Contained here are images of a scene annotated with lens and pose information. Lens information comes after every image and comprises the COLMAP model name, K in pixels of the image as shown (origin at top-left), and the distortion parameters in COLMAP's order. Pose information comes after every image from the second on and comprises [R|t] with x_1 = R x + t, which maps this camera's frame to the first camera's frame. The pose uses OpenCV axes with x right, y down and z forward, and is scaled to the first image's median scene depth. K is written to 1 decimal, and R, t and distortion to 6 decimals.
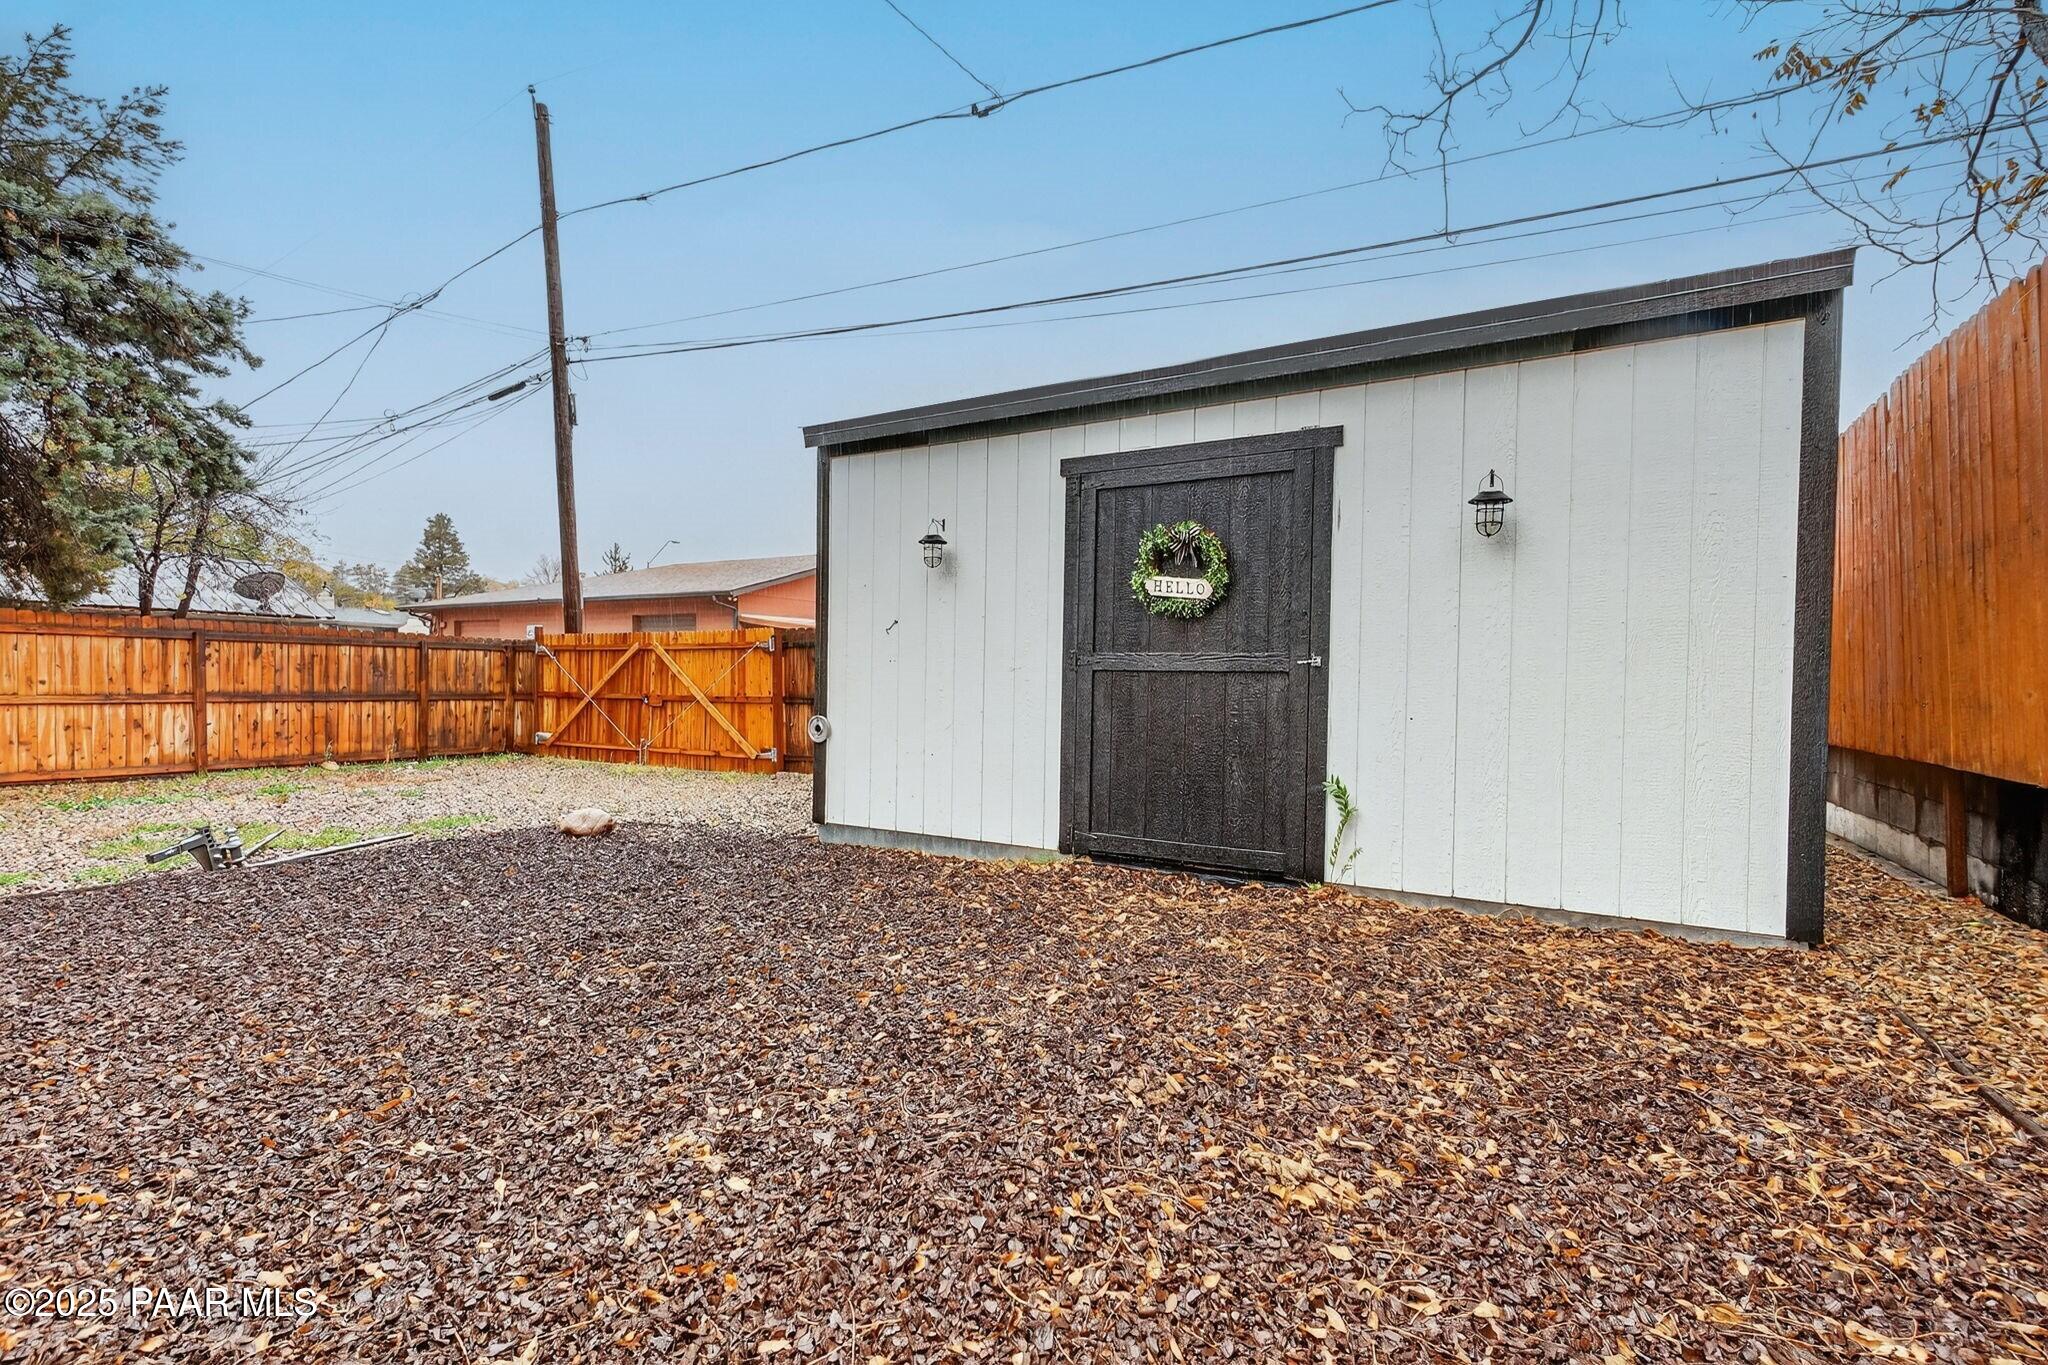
lens RADIAL K [[924.8, 0, 990.3], [0, 924.8, 700.2], [0, 0, 1]] dist [0.001608, 0.000588]
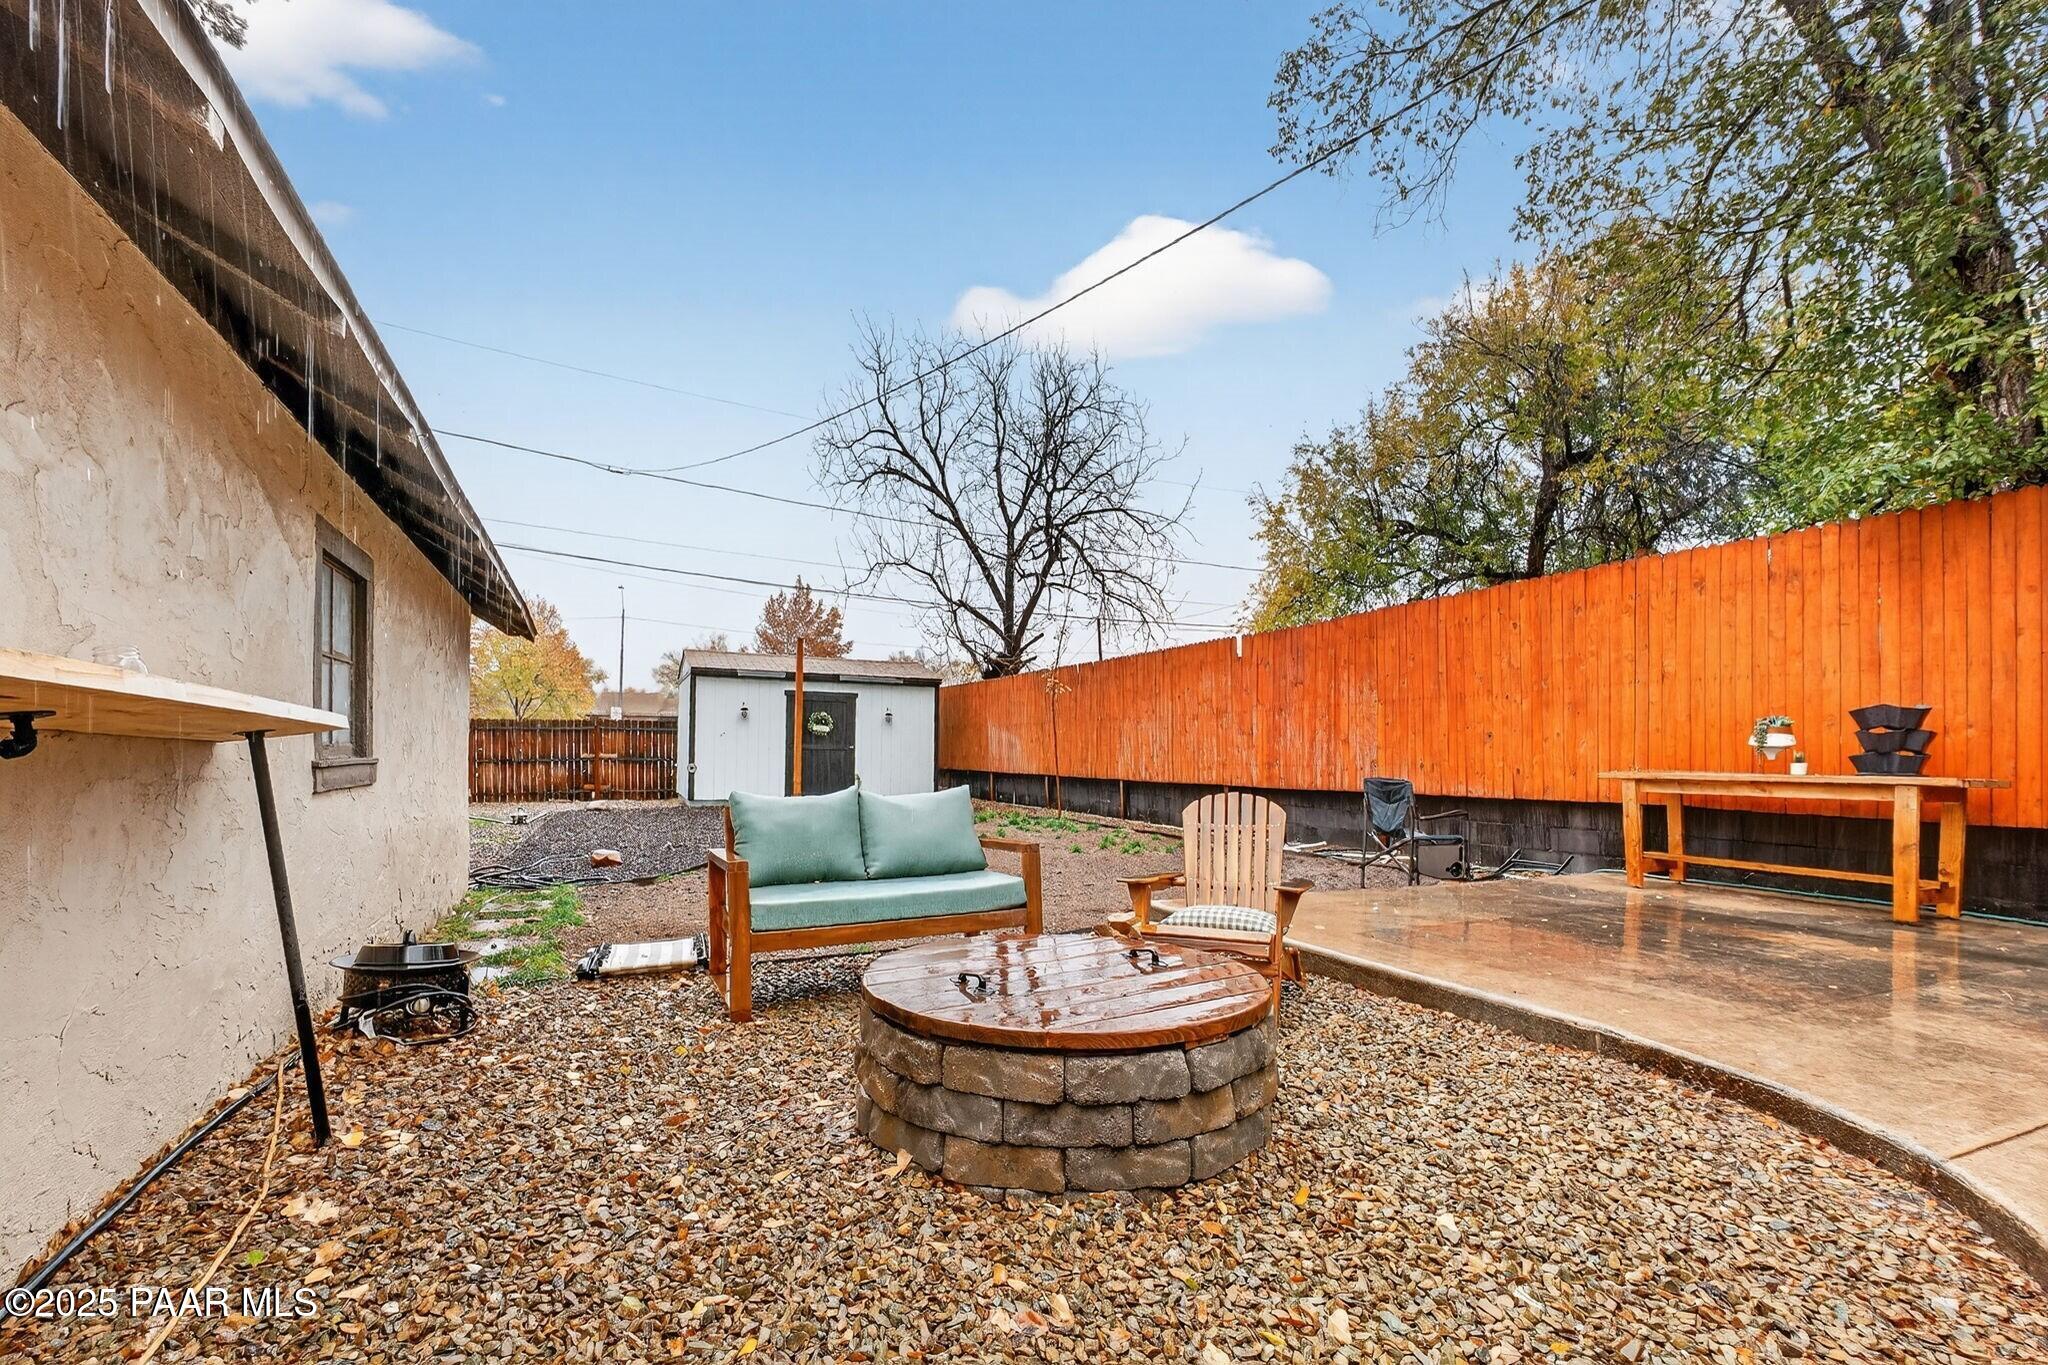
lens RADIAL K [[924.8, 0, 1039.6], [0, 924.8, 745.6], [0, 0, 1]] dist [0.001608, 0.000588]
pose [[0.556086, 0.003756, 0.831117, -1.099465], [0.011860, 0.999852, -0.012454, 0.005771], [-0.831040, 0.016783, 0.555959, -0.847759]]
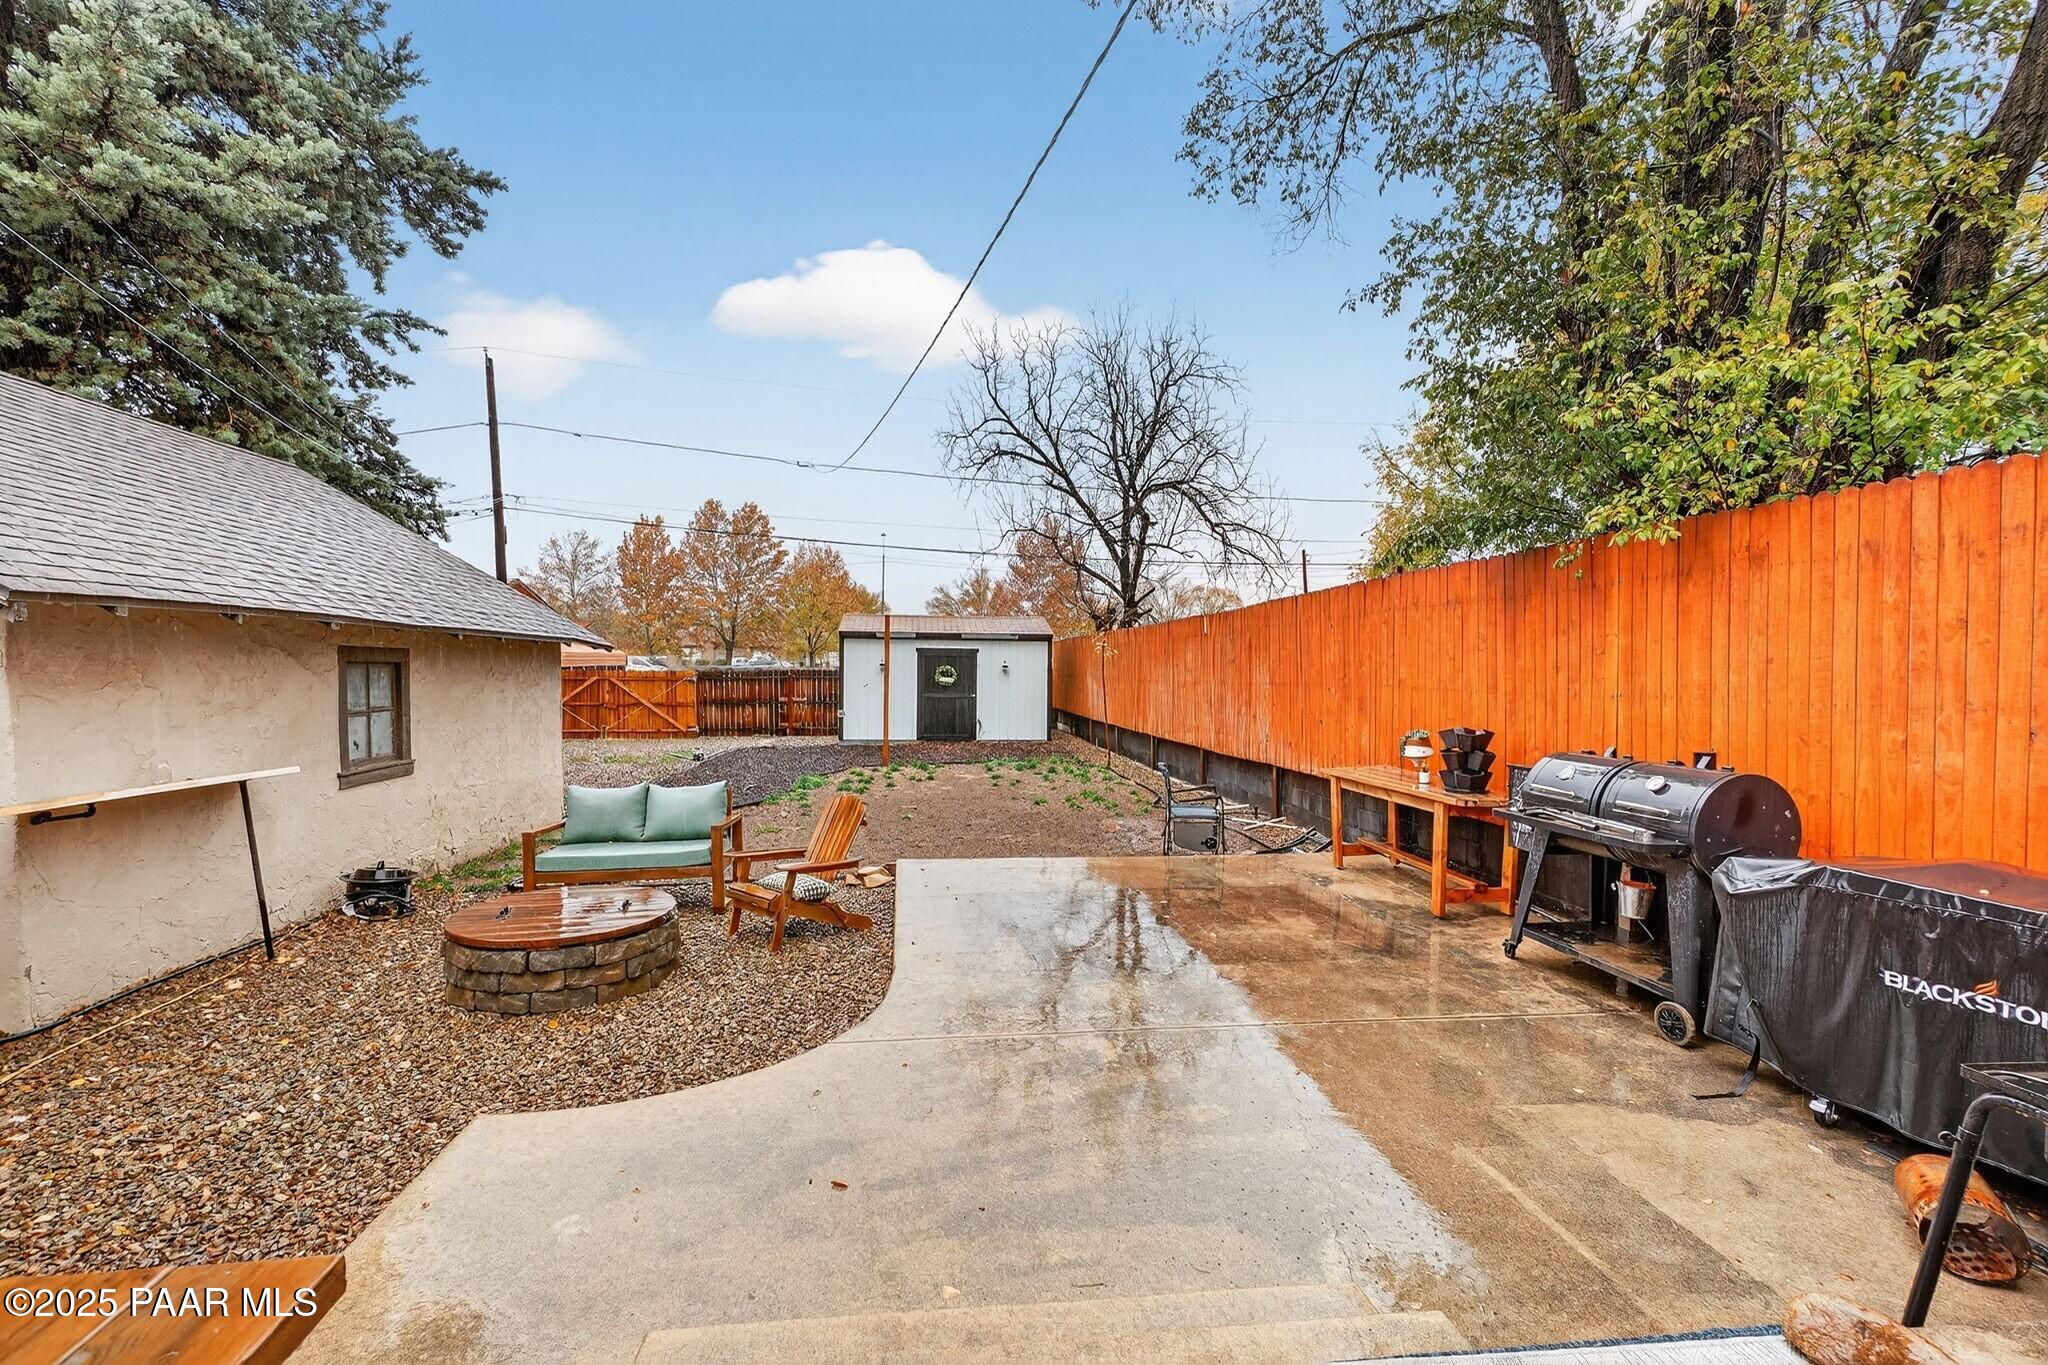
lens RADIAL K [[924.8, 0, 1045.6], [0, 924.8, 683.8], [0, 0, 1]] dist [0.001608, 0.000588]
pose [[0.778402, -0.014568, 0.627598, -0.992660], [0.012680, 0.999892, 0.007483, -0.055122], [-0.627639, 0.002133, 0.778502, -1.251799]]
